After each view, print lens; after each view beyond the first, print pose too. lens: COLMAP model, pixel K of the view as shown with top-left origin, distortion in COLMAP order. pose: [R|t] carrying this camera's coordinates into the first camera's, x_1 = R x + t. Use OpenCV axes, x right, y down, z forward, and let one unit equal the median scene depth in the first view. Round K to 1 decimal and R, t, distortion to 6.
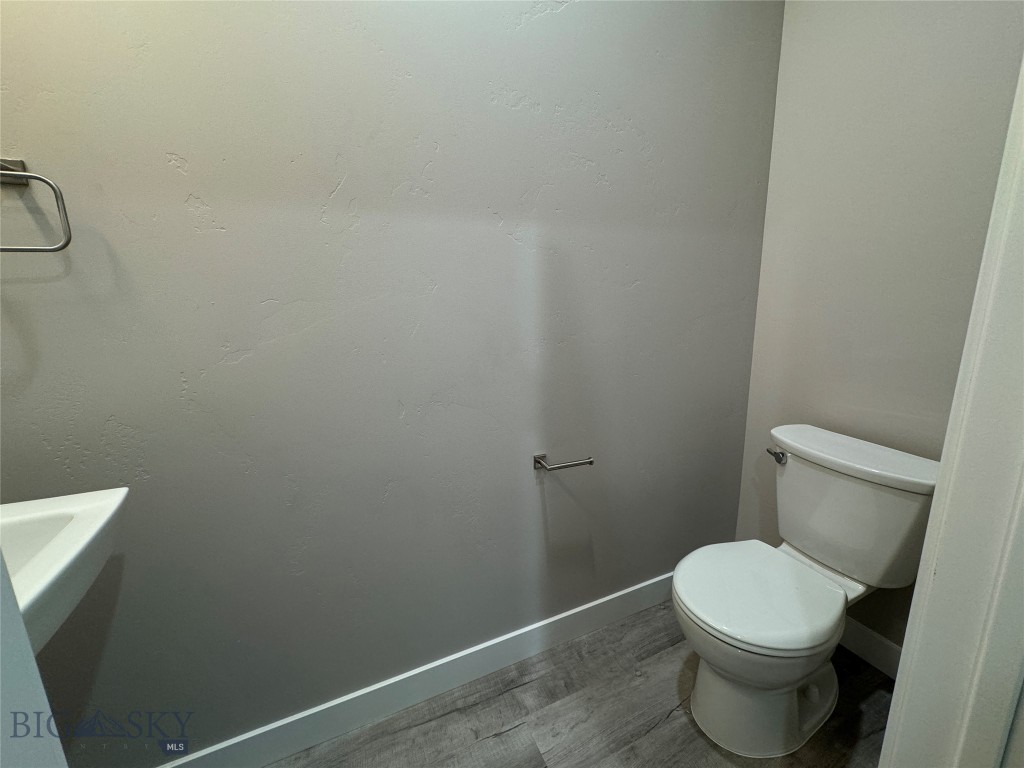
lens RADIAL K [[406.4, 0, 515.8], [0, 406.4, 379.8], [0, 0, 1]] dist [-0.002129, 0.000746]
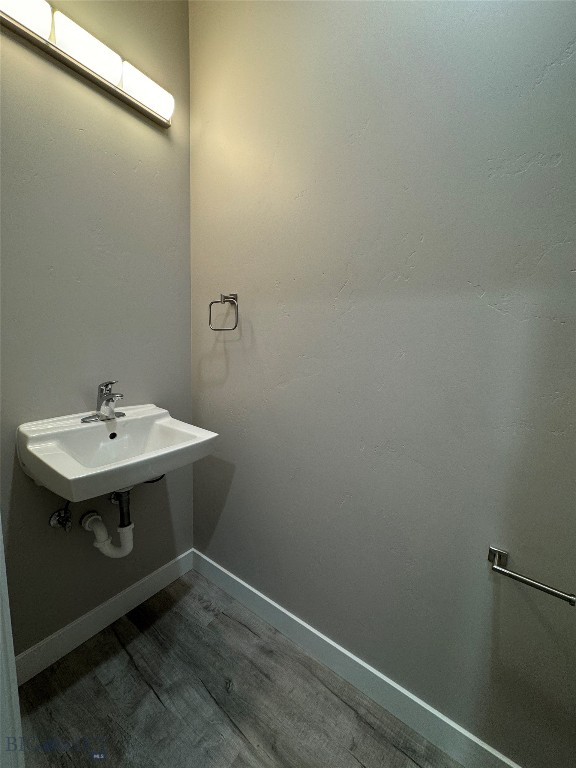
lens RADIAL K [[304.8, 0, 291.3], [0, 304.8, 386.1], [0, 0, 1]] dist [-0.002129, 0.000746]
pose [[0.494175, 0.157869, -0.854908, 0.375599], [-0.226040, 0.972885, 0.048993, -0.096042], [0.839462, 0.169032, 0.516461, 0.250979]]
